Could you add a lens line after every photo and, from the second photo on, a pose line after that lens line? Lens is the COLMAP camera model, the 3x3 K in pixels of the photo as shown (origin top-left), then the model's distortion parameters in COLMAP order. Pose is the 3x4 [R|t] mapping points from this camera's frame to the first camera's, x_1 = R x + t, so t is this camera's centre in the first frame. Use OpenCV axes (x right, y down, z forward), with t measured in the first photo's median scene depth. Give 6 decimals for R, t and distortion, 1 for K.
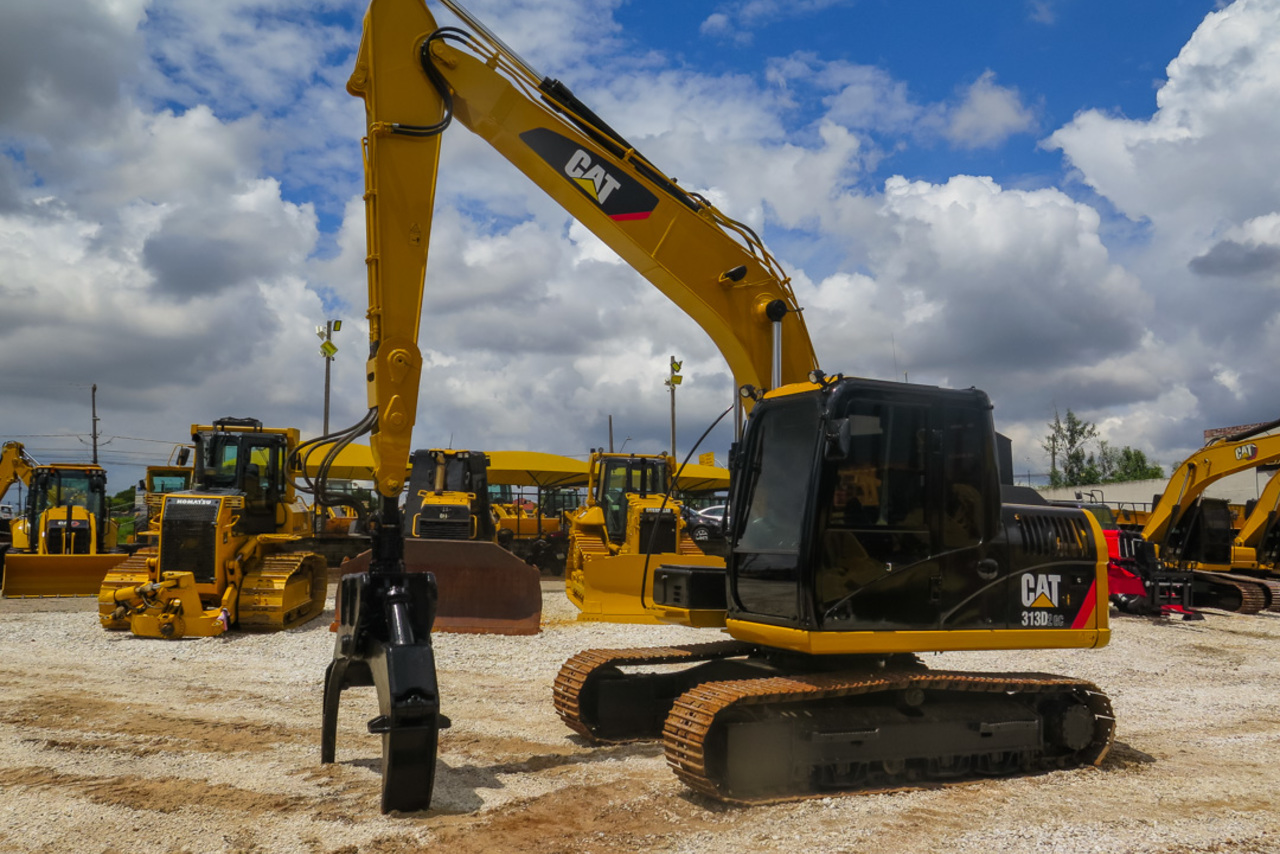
lens RADIAL K [[1064.2, 0, 593.4], [0, 1064.2, 427.7], [0, 0, 1]] dist [-0.023618, -0.006324]
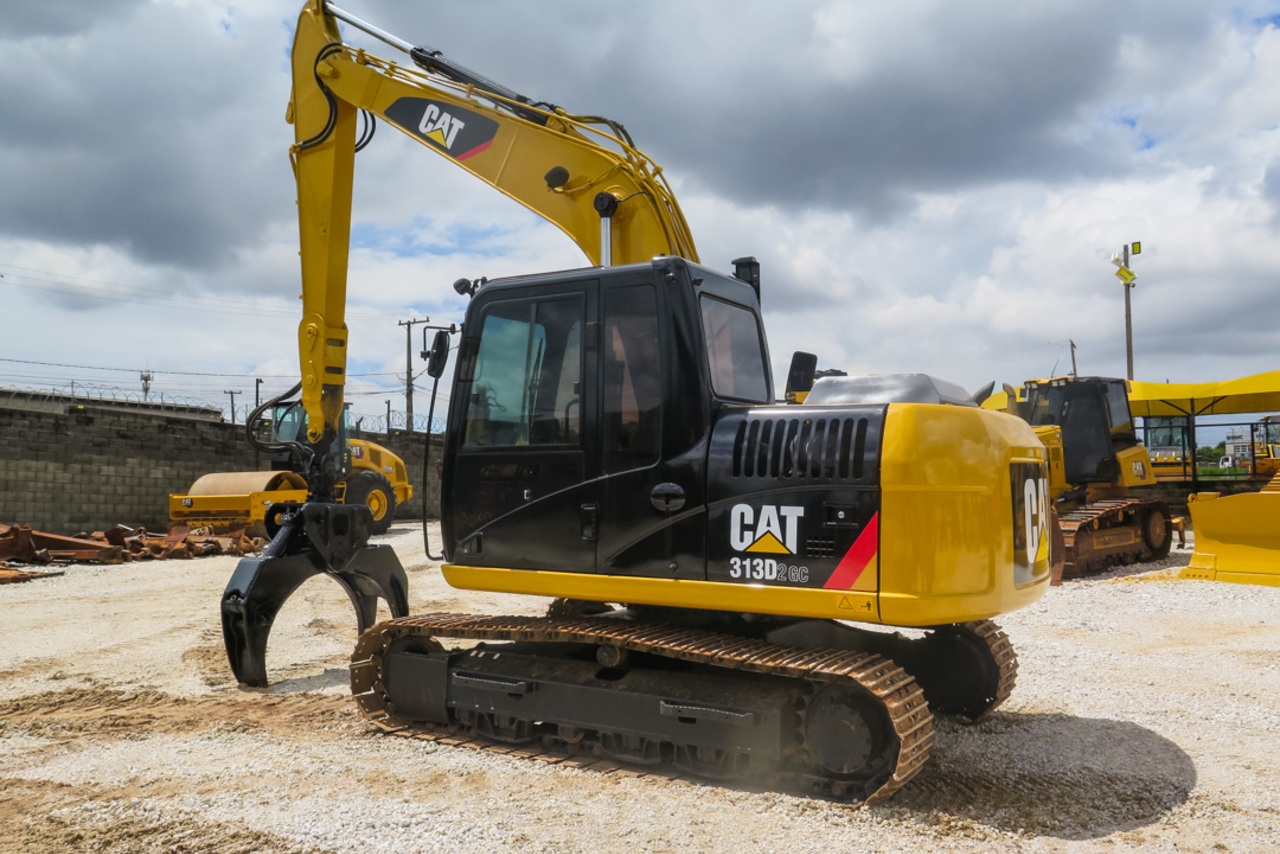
lens RADIAL K [[1064.2, 0, 636.6], [0, 1064.2, 427.3], [0, 0, 1]] dist [-0.023618, -0.006324]
pose [[0.562578, -0.063312, -0.824316, 0.942720], [0.098864, 0.995061, -0.008954, 0.085960], [0.820812, -0.076458, 0.566059, 0.544361]]
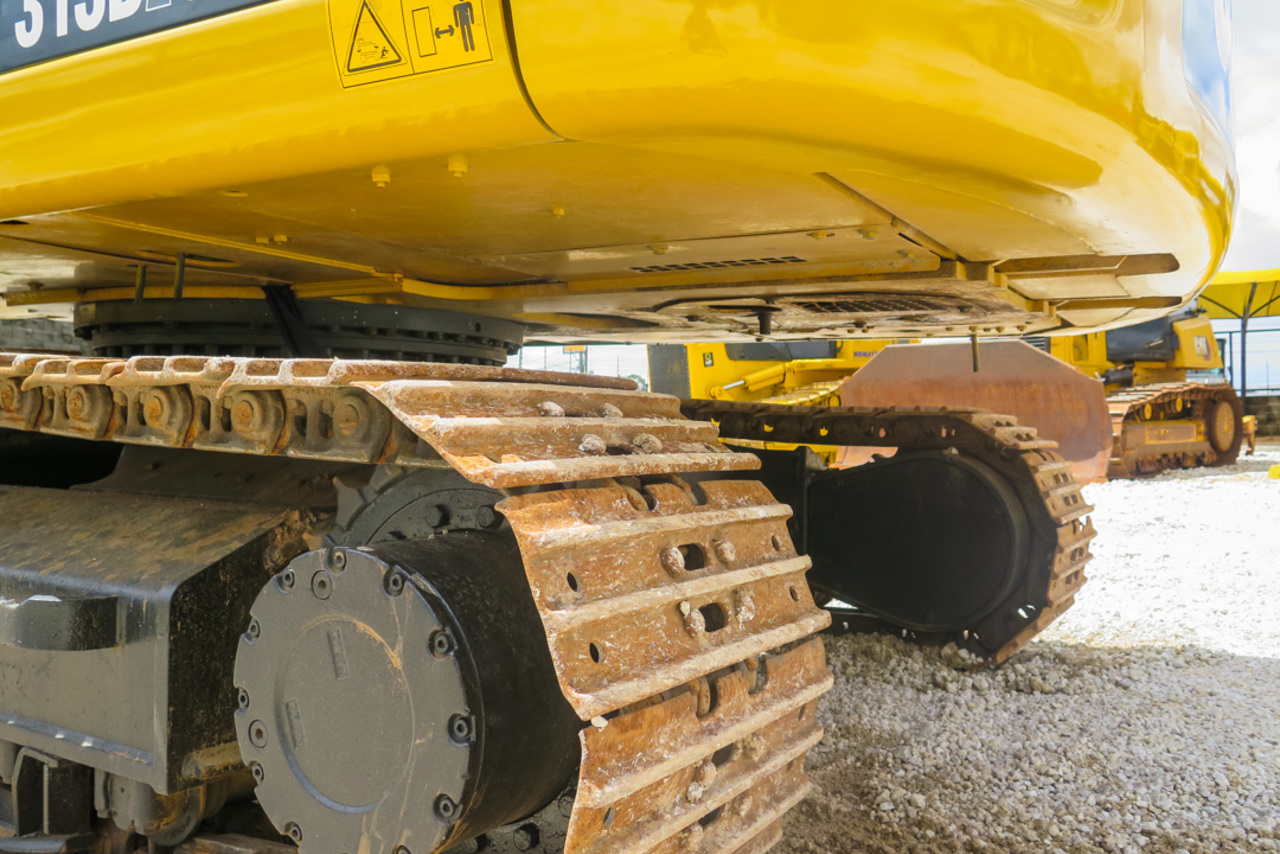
lens RADIAL K [[1064.2, 0, 641.5], [0, 1064.2, 429.0], [0, 0, 1]] dist [-0.023618, -0.006324]
pose [[0.562100, -0.024097, -0.826718, 0.592644], [0.090648, 0.995349, 0.032621, 0.247691], [0.822087, -0.093276, 0.561670, 0.963116]]
